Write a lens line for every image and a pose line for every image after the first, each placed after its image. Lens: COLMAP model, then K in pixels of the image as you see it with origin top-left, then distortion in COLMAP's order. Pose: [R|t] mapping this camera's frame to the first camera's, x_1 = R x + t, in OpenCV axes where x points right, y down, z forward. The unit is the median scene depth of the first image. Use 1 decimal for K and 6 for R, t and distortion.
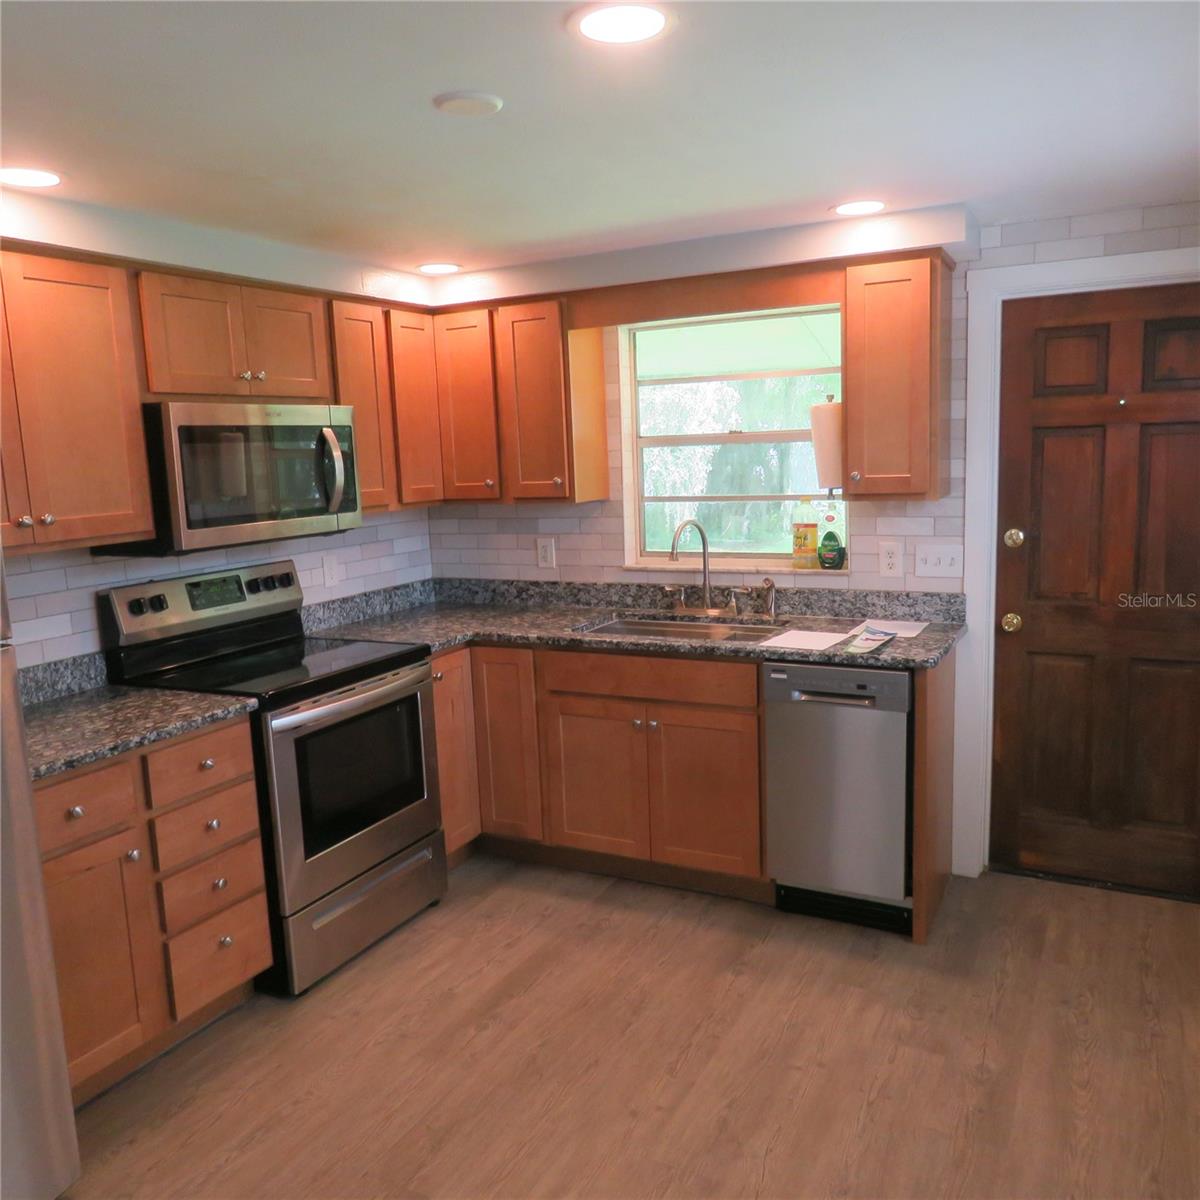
lens RADIAL K [[1023.6, 0, 598.6], [0, 1023.6, 602.8], [0, 0, 1]] dist [-0.011564, 0.011973]
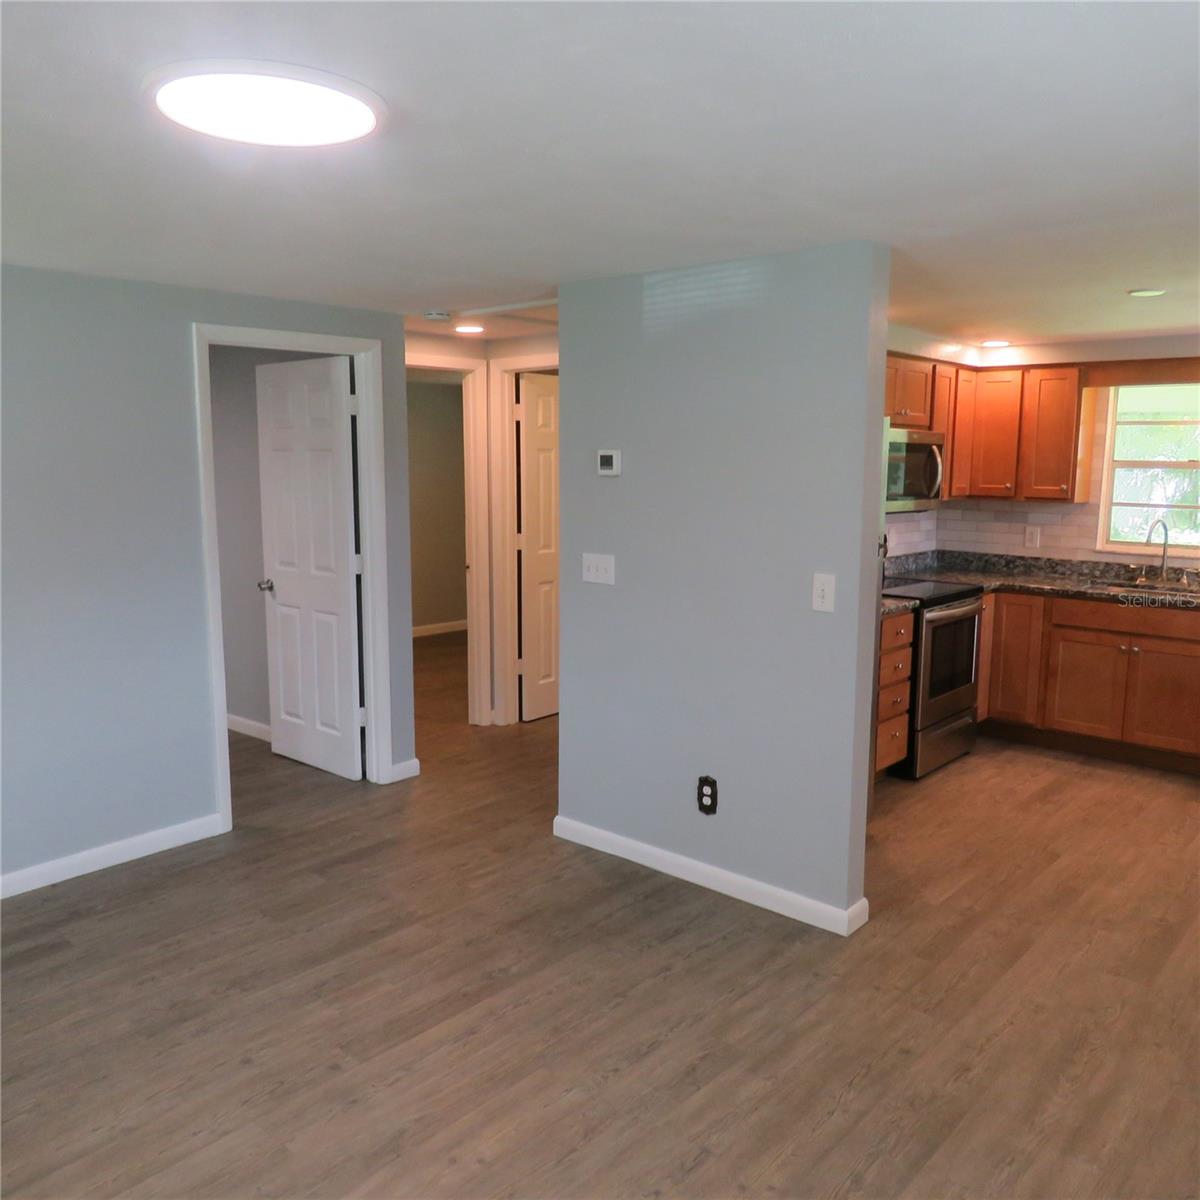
lens RADIAL K [[1023.6, 0, 601.6], [0, 1023.6, 598.0], [0, 0, 1]] dist [-0.011564, 0.011973]
pose [[0.969734, 0.086276, -0.228415, -0.346343], [-0.088649, 0.996063, -0.000131, 0.103457], [0.227504, 0.020376, 0.973564, -0.611707]]
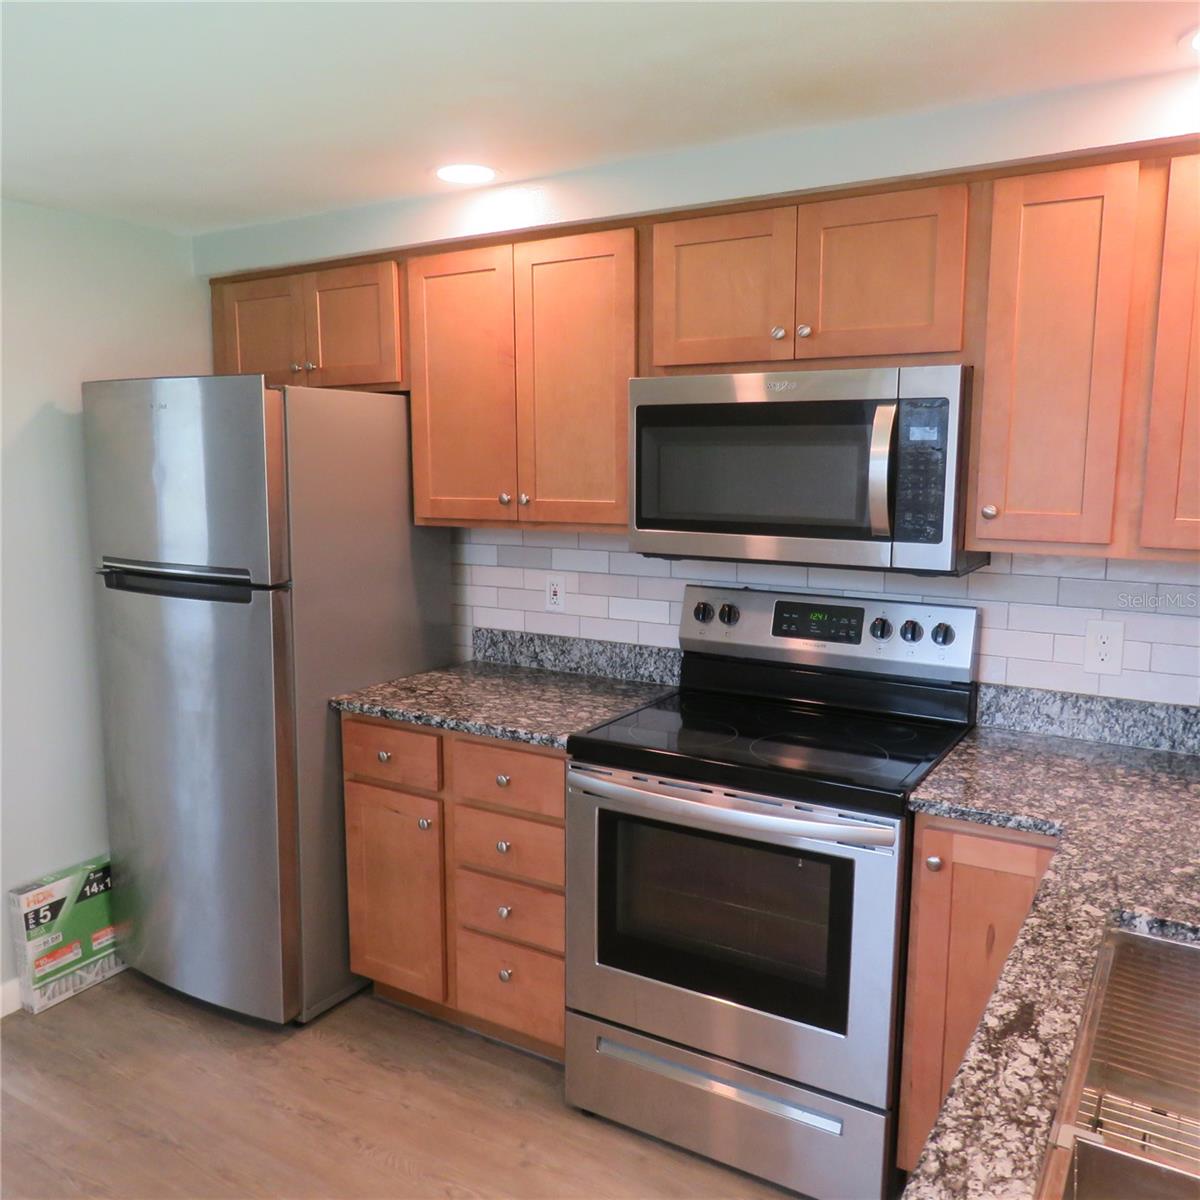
lens RADIAL K [[1023.6, 0, 599.3], [0, 1023.6, 600.1], [0, 0, 1]] dist [-0.011564, 0.011973]
pose [[-0.064515, 0.184800, -0.980656, 0.342424], [-0.150561, 0.969652, 0.192632, -0.134197], [0.986493, 0.160077, -0.034734, 0.783105]]
